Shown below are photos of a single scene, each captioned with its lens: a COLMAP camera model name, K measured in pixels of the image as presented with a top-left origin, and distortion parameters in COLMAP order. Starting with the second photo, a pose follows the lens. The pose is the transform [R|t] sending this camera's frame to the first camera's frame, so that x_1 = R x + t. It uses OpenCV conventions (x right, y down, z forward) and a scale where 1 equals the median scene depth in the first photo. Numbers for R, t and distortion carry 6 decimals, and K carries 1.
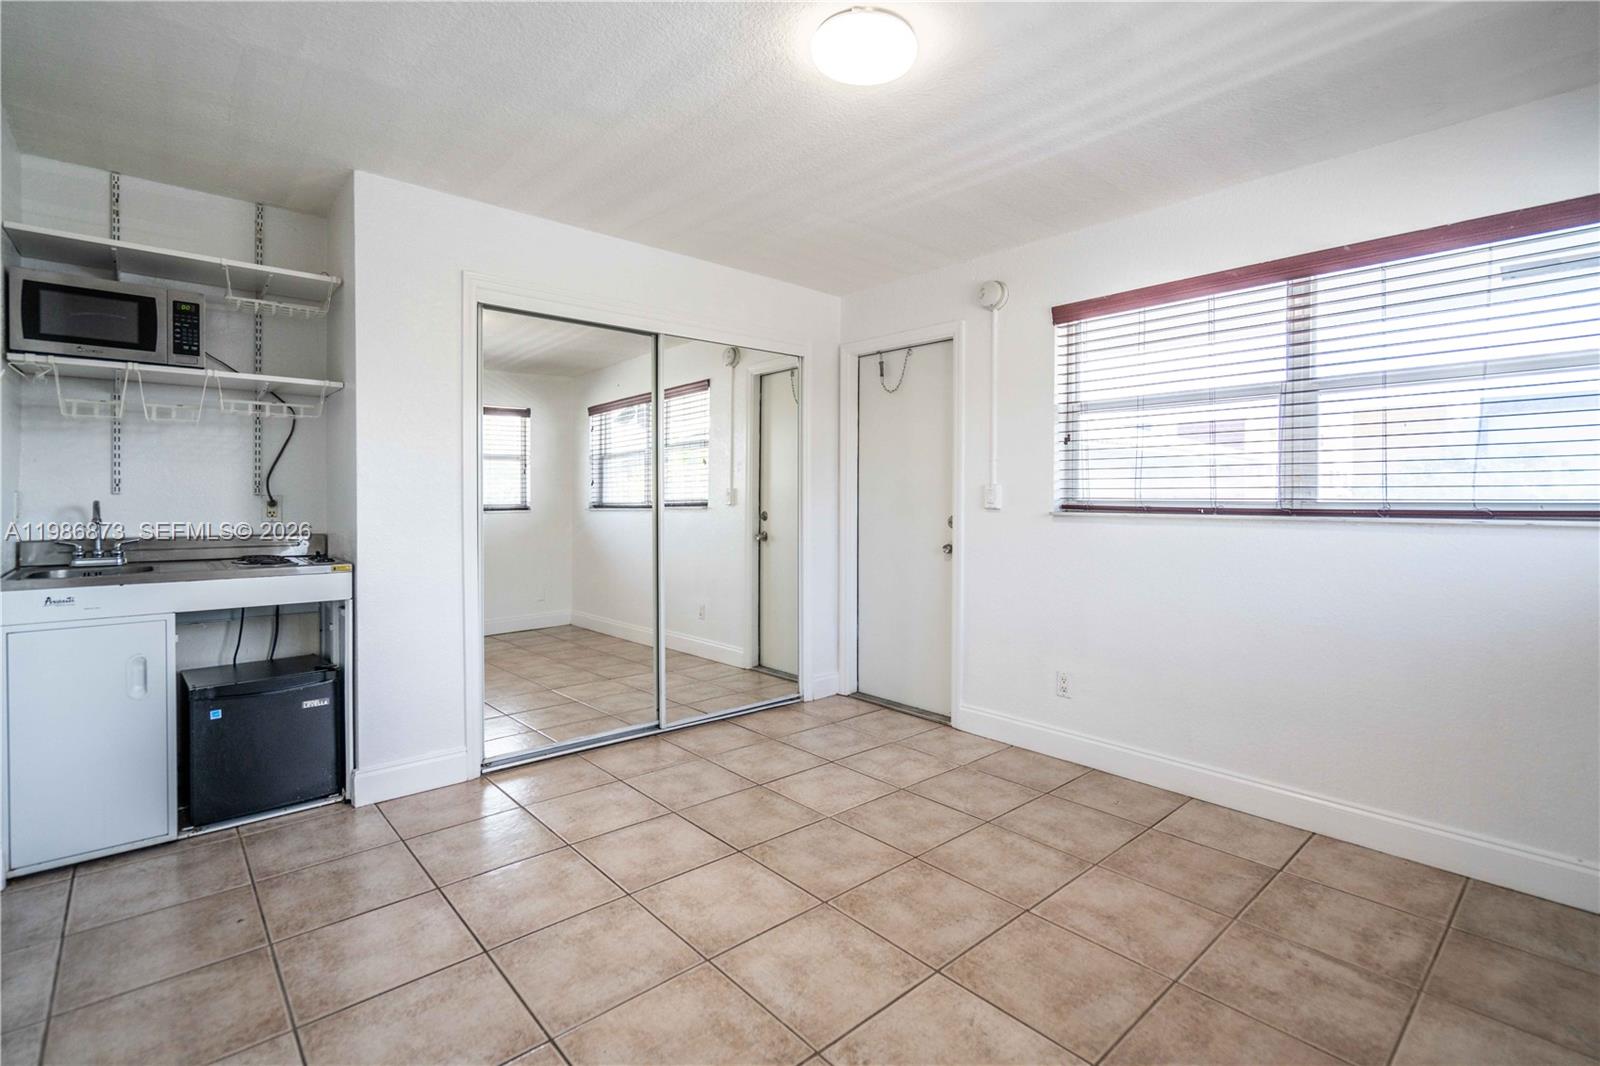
lens RADIAL K [[730.4, 0, 802.2], [0, 730.4, 505.6], [0, 0, 1]] dist [-0.004407, 0.000850]
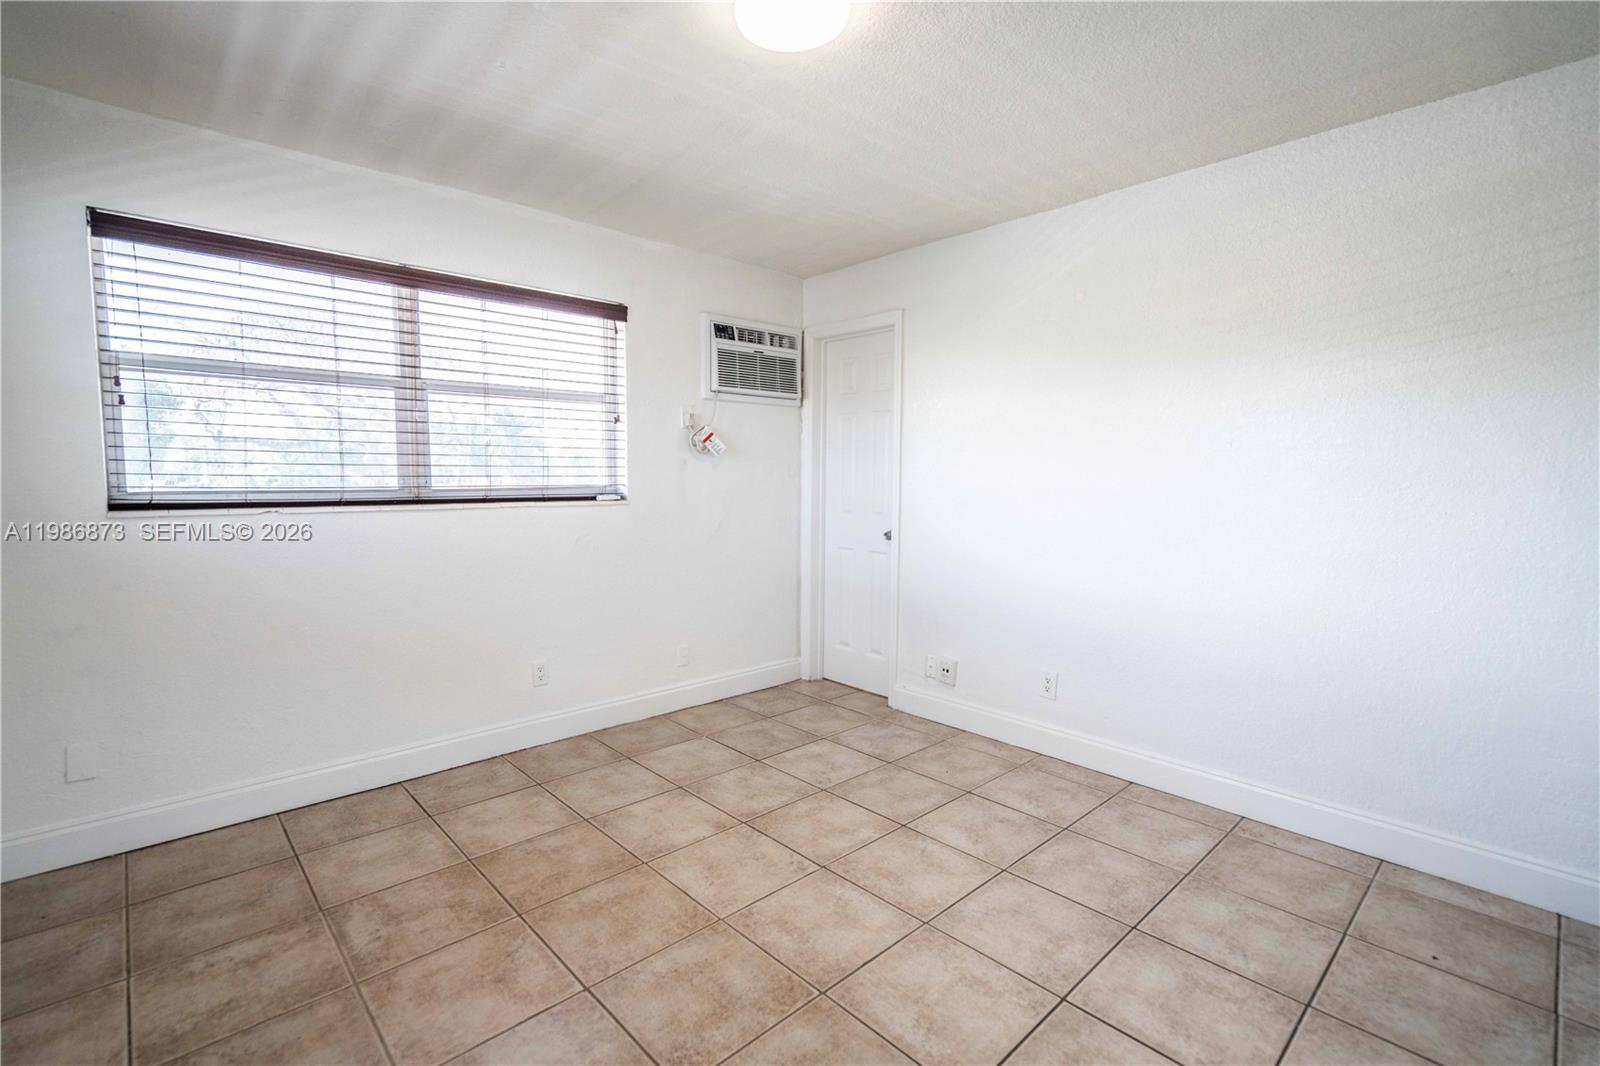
lens RADIAL K [[730.4, 0, 803.0], [0, 730.4, 534.5], [0, 0, 1]] dist [-0.004407, 0.000850]
pose [[-0.999531, -0.009463, -0.029108, 0.066726], [-0.012244, 0.995219, 0.096903, -0.048521], [0.028052, 0.097214, -0.994868, 1.432555]]
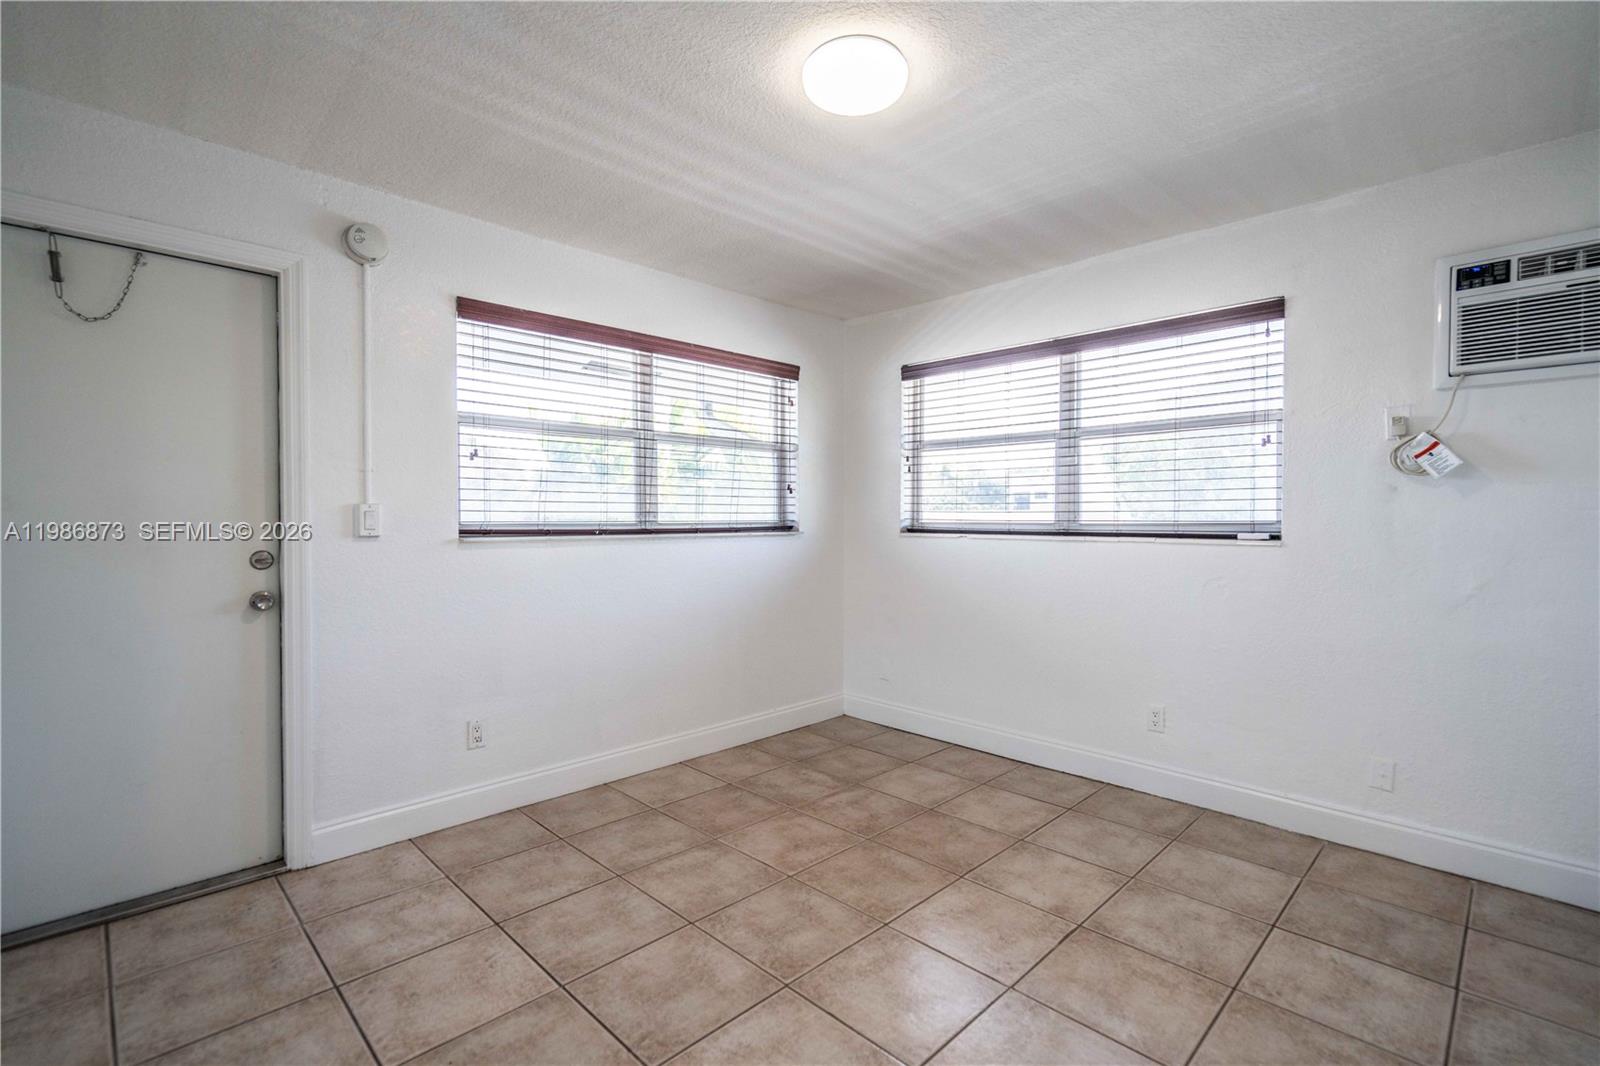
lens RADIAL K [[730.4, 0, 803.8], [0, 730.4, 533.3], [0, 0, 1]] dist [-0.004407, 0.000850]
pose [[-0.056629, -0.026457, 0.998045, -0.672791], [0.007933, 0.999605, 0.026949, -0.021399], [-0.998364, 0.009444, -0.056397, 0.824078]]
